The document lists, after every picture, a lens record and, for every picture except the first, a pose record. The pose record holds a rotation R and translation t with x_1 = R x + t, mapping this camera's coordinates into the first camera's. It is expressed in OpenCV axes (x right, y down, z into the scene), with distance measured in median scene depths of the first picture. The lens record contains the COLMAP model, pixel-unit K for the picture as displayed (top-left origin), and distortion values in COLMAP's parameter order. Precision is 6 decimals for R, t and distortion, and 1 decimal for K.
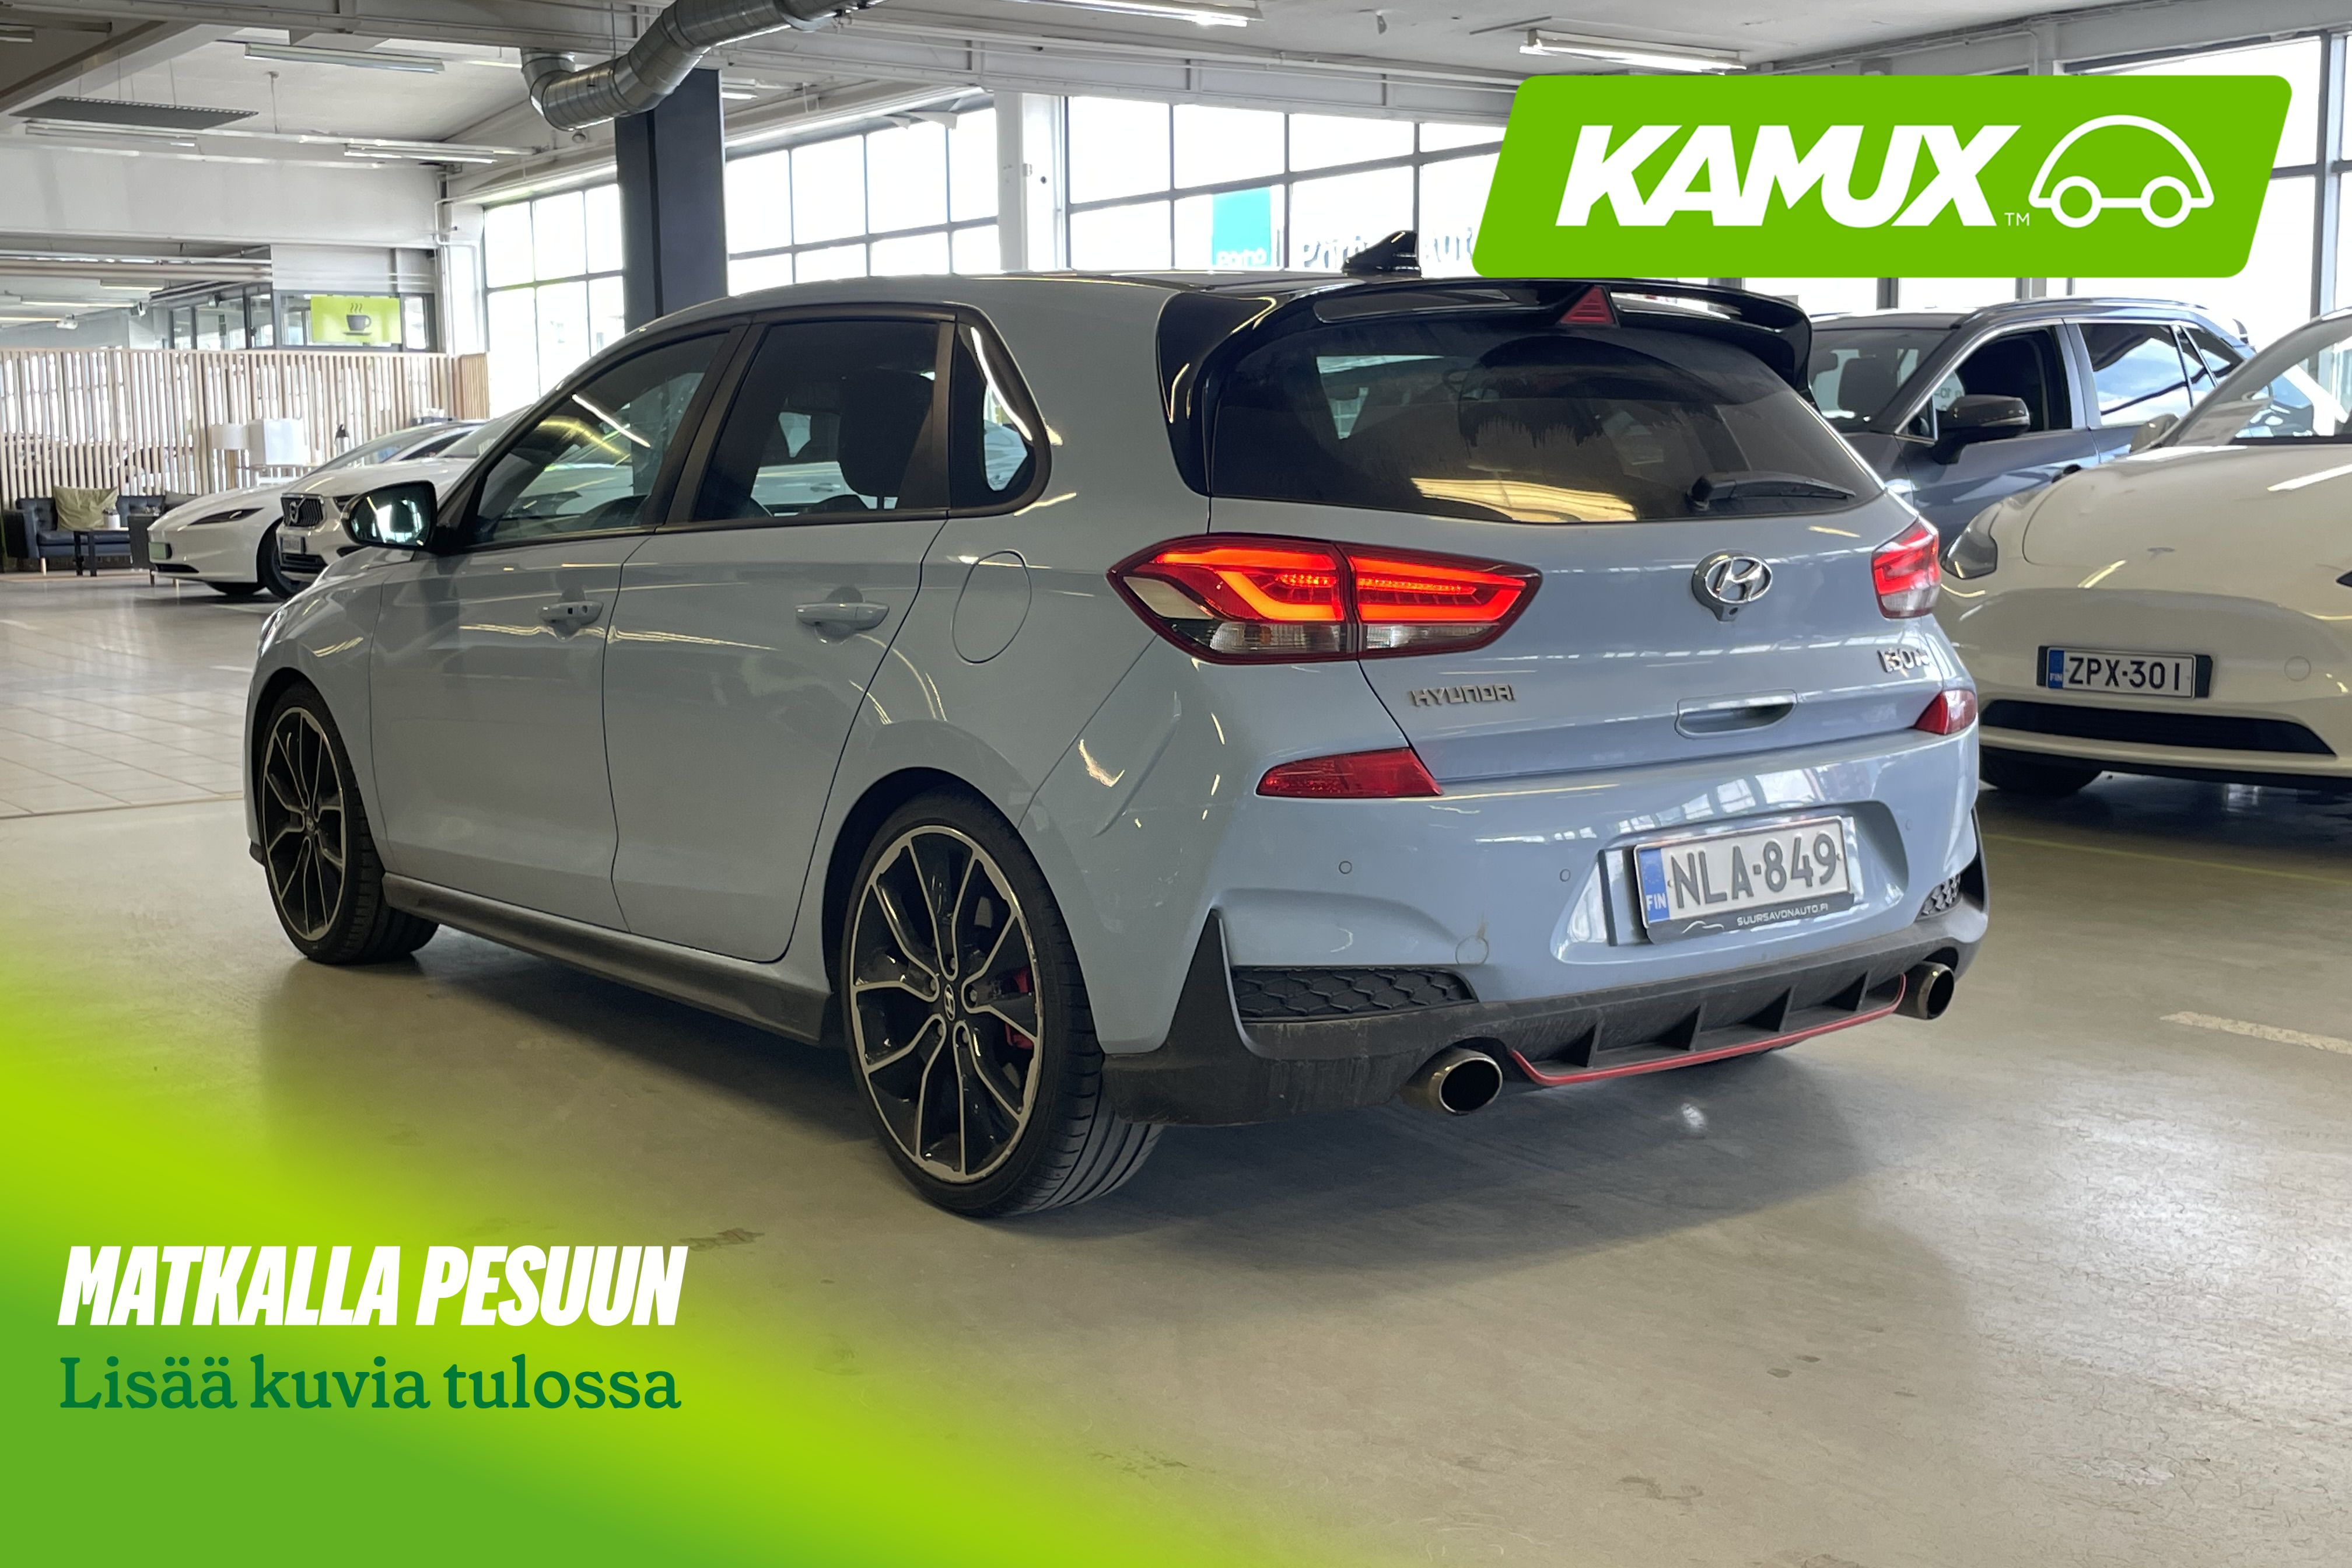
lens RADIAL K [[2734.9, 0, 1174.4], [0, 2734.9, 784.3], [0, 0, 1]] dist [-0.001208, 0.000000]
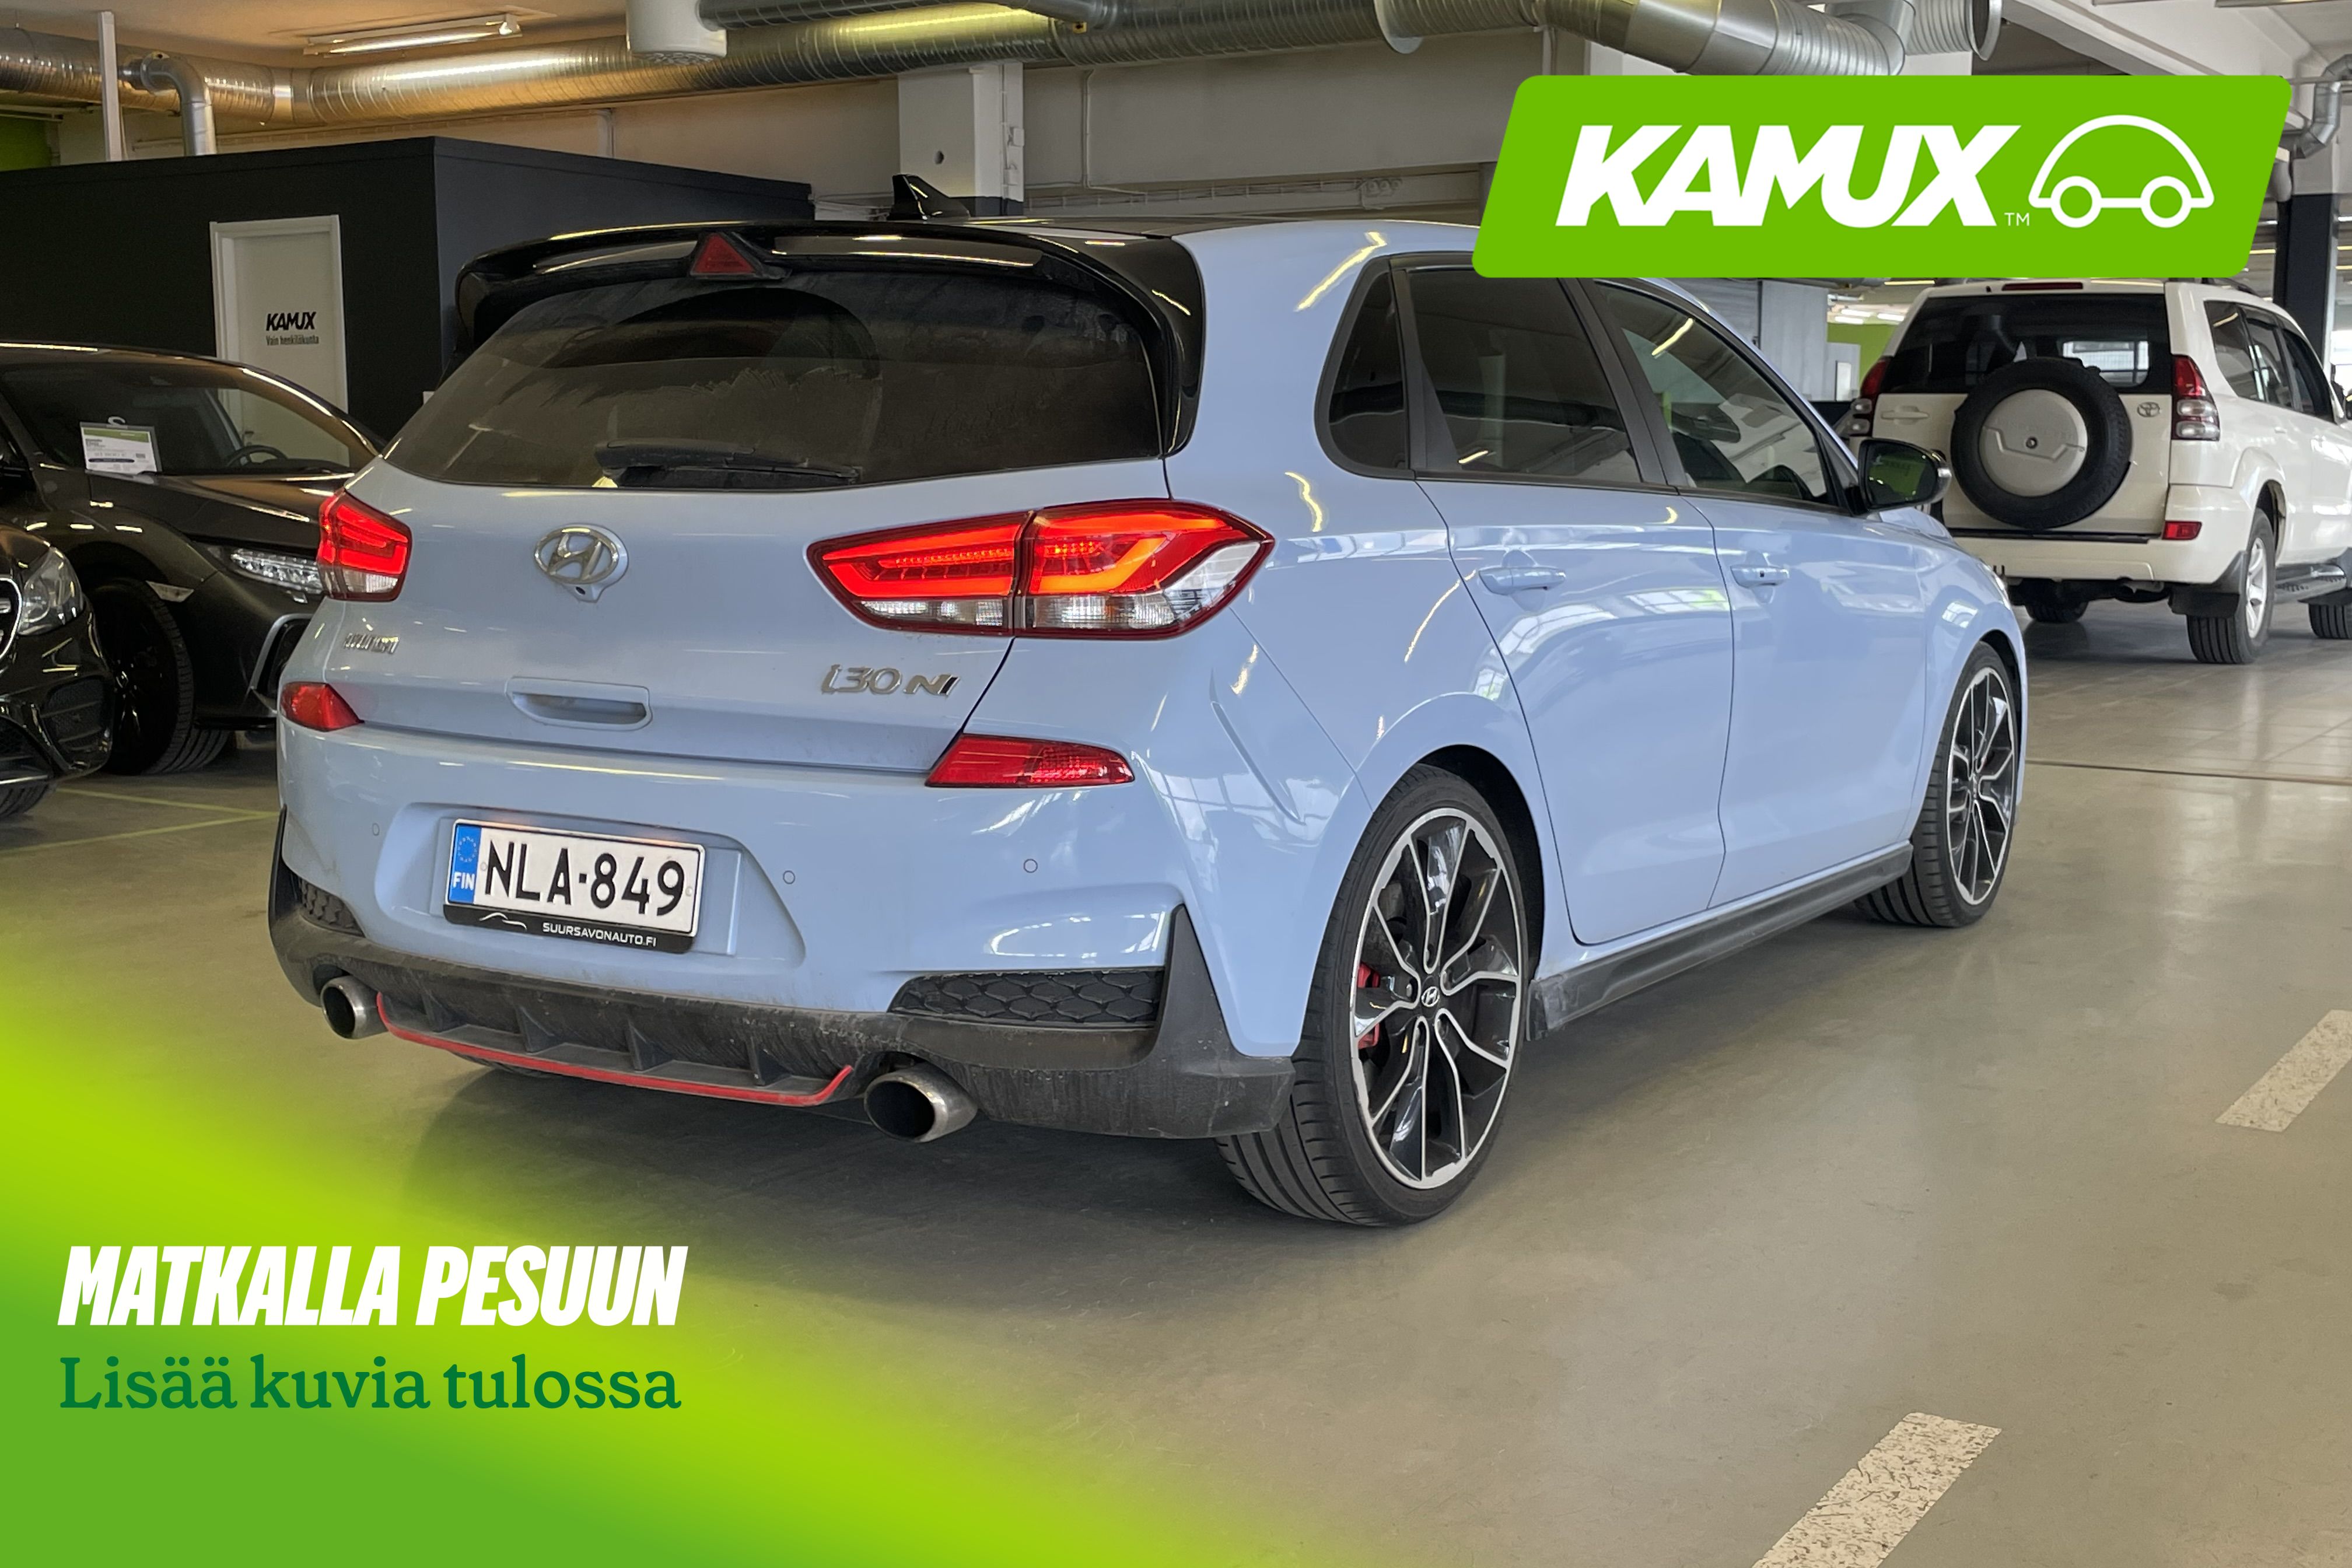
lens RADIAL K [[2734.9, 0, 1173.4], [0, 2734.9, 787.1], [0, 0, 1]] dist [-0.001208, 0.000000]
pose [[0.349913, 0.141567, -0.926024, 1.106167], [-0.112934, 0.987681, 0.108319, -0.117367], [0.929950, 0.066677, 0.361590, 0.847866]]
